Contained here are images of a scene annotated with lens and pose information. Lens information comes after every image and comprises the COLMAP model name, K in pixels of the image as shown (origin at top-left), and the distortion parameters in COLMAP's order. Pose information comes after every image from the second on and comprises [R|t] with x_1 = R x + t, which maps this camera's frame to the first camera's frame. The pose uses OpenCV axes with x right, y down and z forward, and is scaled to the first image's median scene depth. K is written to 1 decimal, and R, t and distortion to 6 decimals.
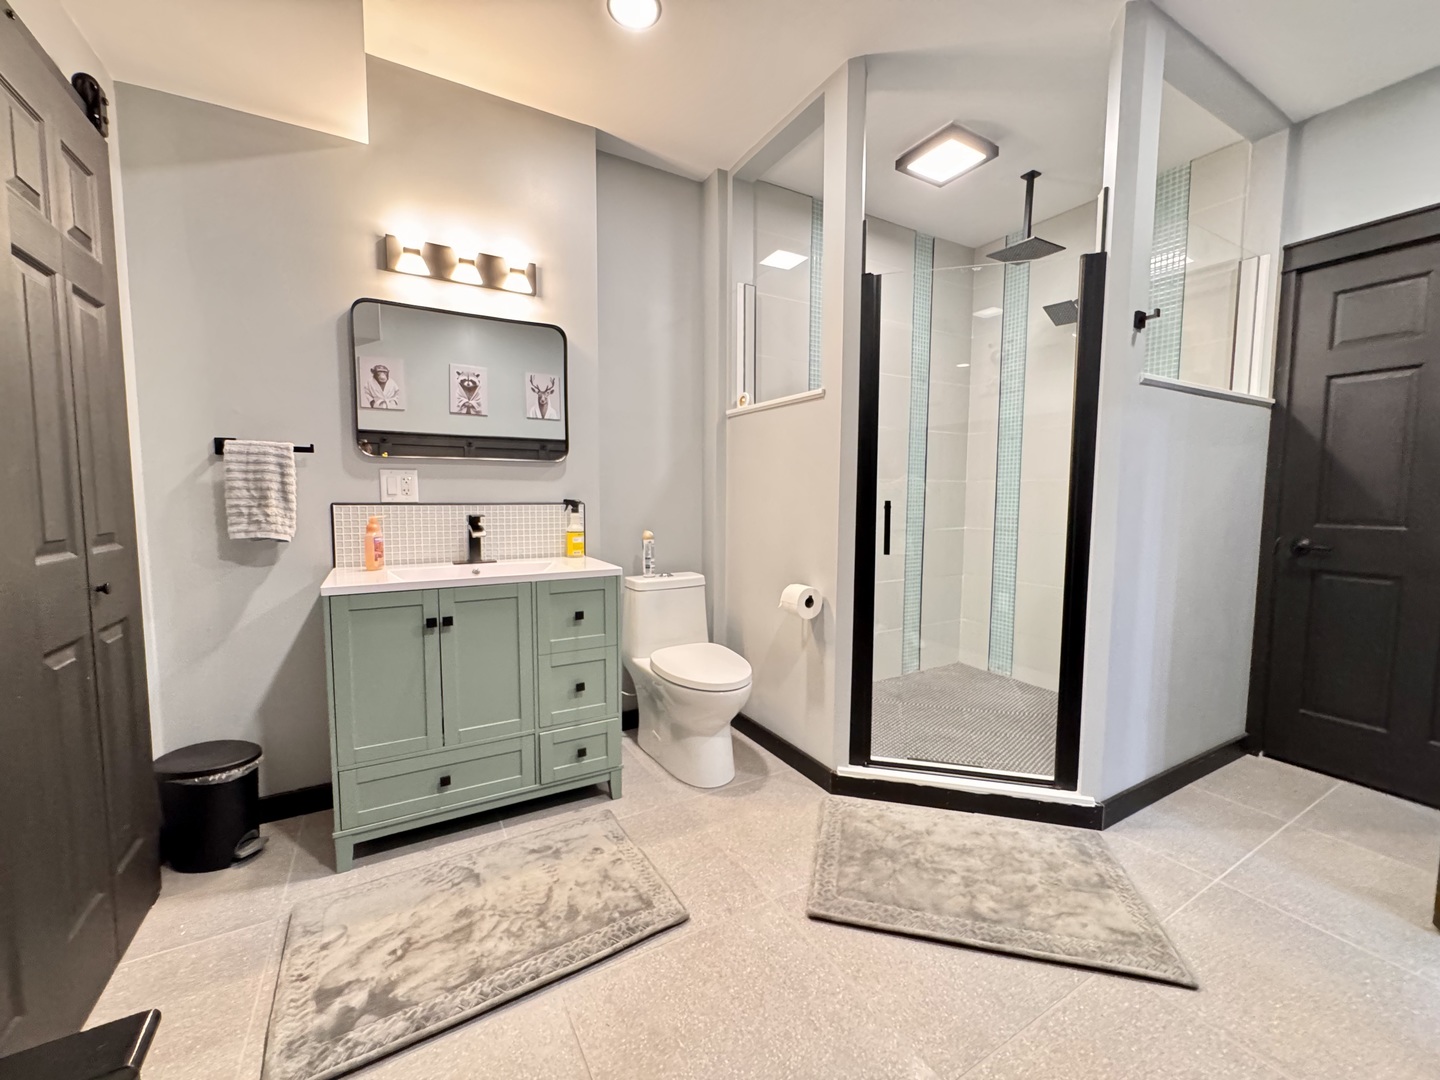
lens RADIAL K [[577.6, 0, 719.6], [0, 577.6, 538.2], [0, 0, 1]] dist [-0.000369, -0.000288]
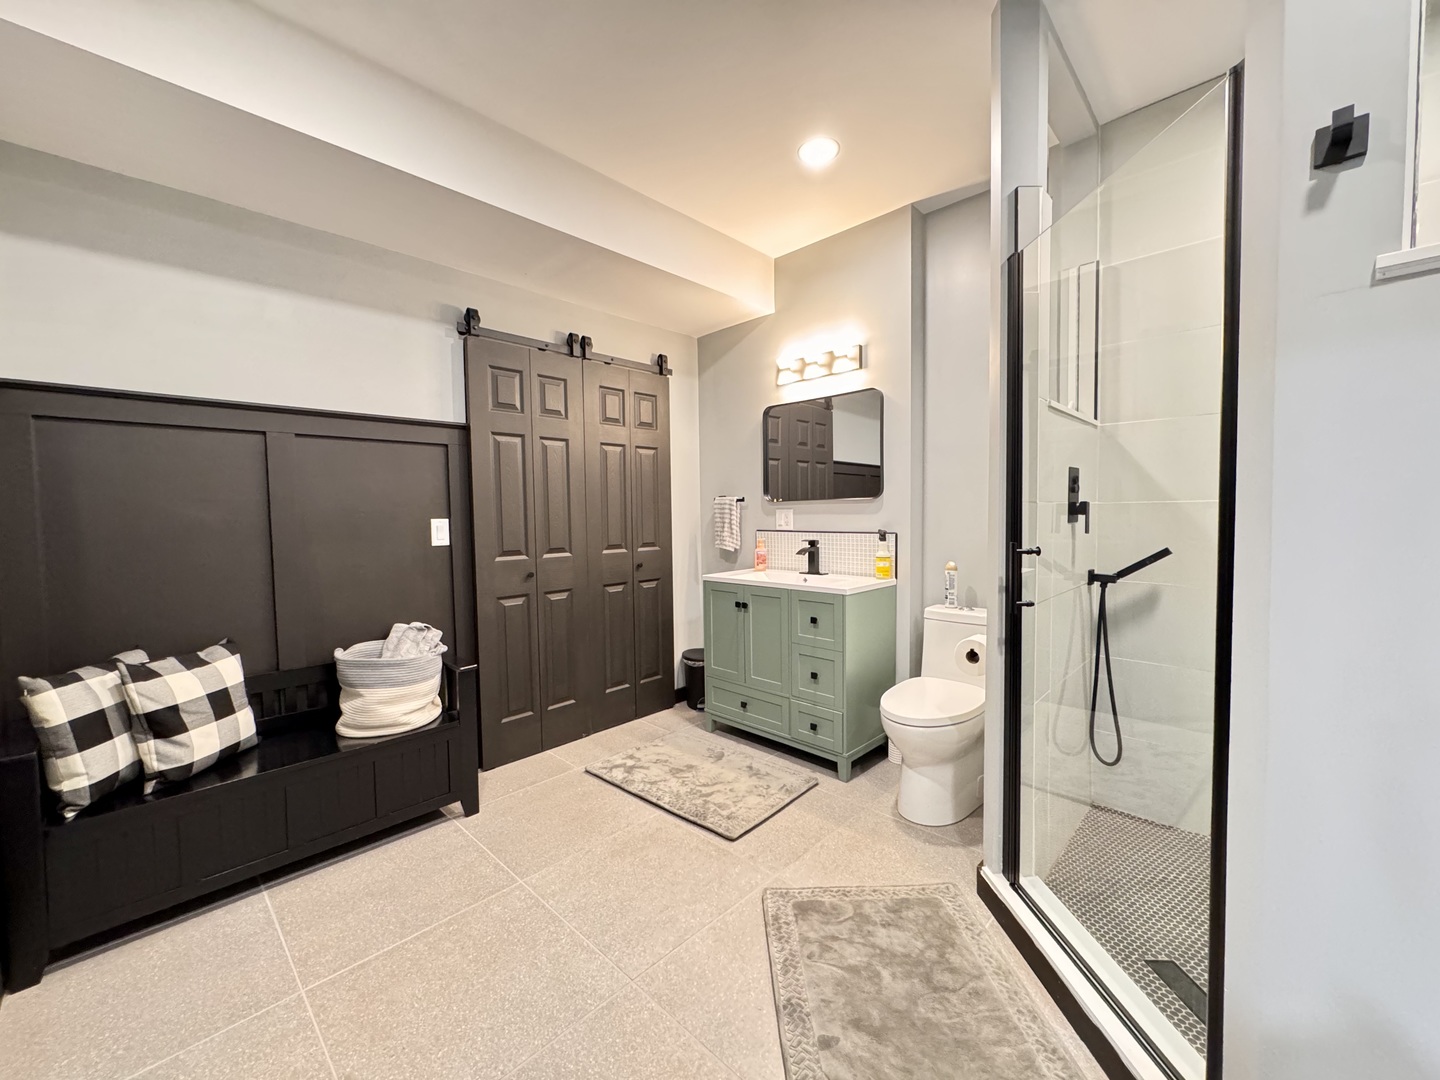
lens RADIAL K [[577.6, 0, 721.2], [0, 577.6, 539.8], [0, 0, 1]] dist [-0.000369, -0.000288]
pose [[0.277434, 0.037725, -0.960004, 1.009396], [-0.058669, 0.998029, 0.022264, -0.068722], [0.958952, 0.050146, 0.279101, 0.456865]]
